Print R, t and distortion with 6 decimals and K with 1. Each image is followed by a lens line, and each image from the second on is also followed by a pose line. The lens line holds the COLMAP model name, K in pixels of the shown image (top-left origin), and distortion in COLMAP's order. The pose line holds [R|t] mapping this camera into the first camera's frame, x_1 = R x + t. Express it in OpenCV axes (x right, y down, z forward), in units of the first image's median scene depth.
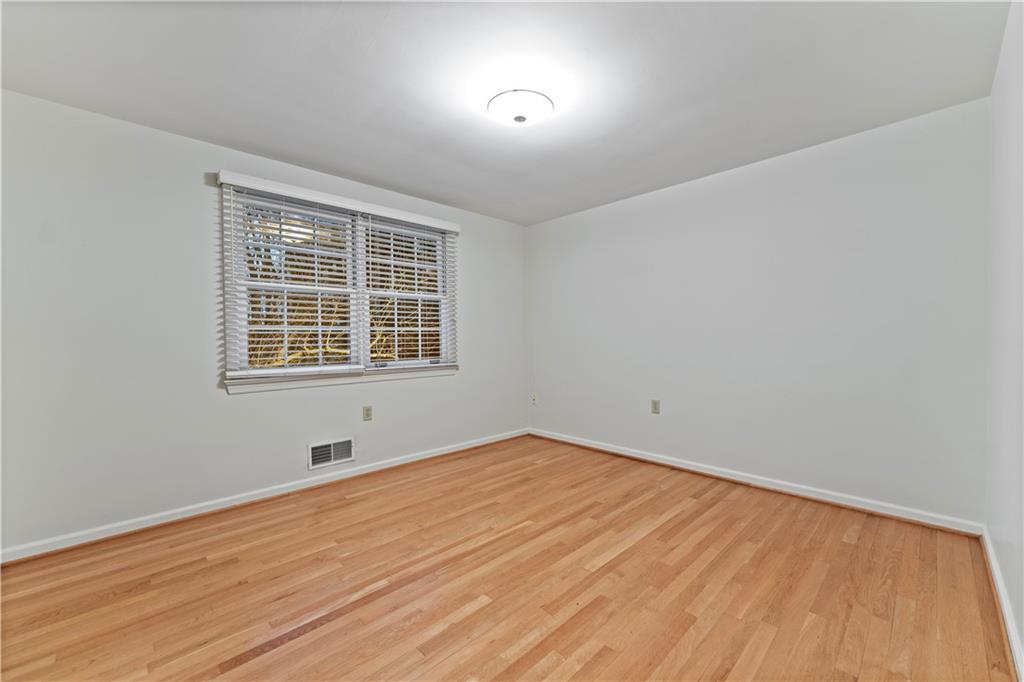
lens RADIAL K [[411.0, 0, 506.1], [0, 411.0, 338.3], [0, 0, 1]] dist [0.000730, 0.000151]
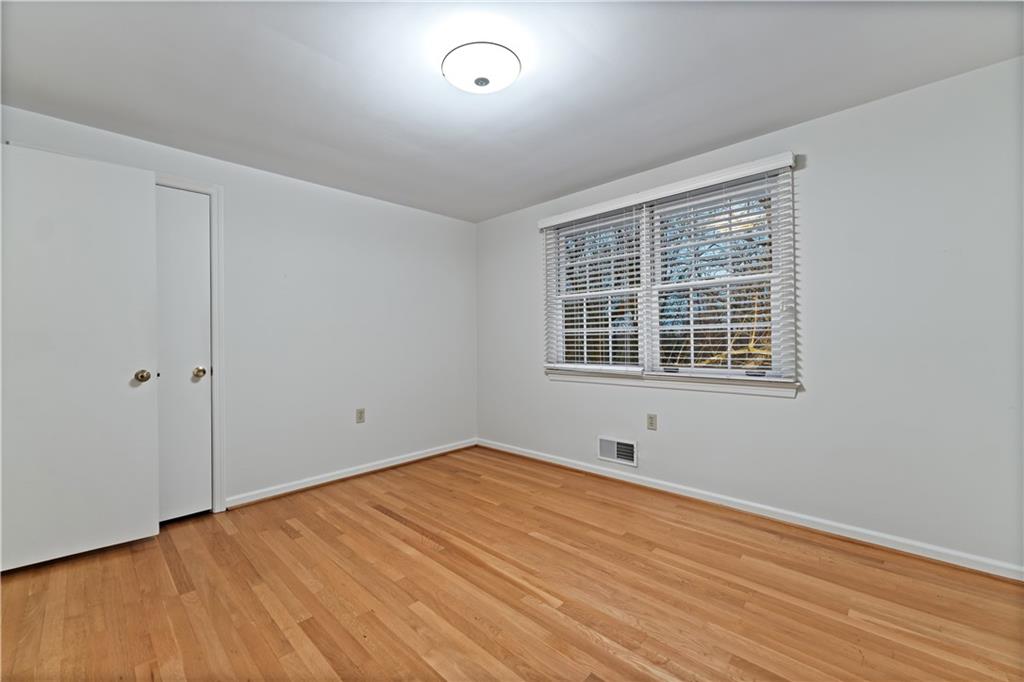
lens RADIAL K [[411.0, 0, 505.8], [0, 411.0, 333.0], [0, 0, 1]] dist [0.000730, 0.000151]
pose [[0.035113, -0.008801, -0.999345, 0.612482], [0.010695, 0.999907, -0.008430, -0.009758], [0.999326, -0.010392, 0.035204, 0.712999]]
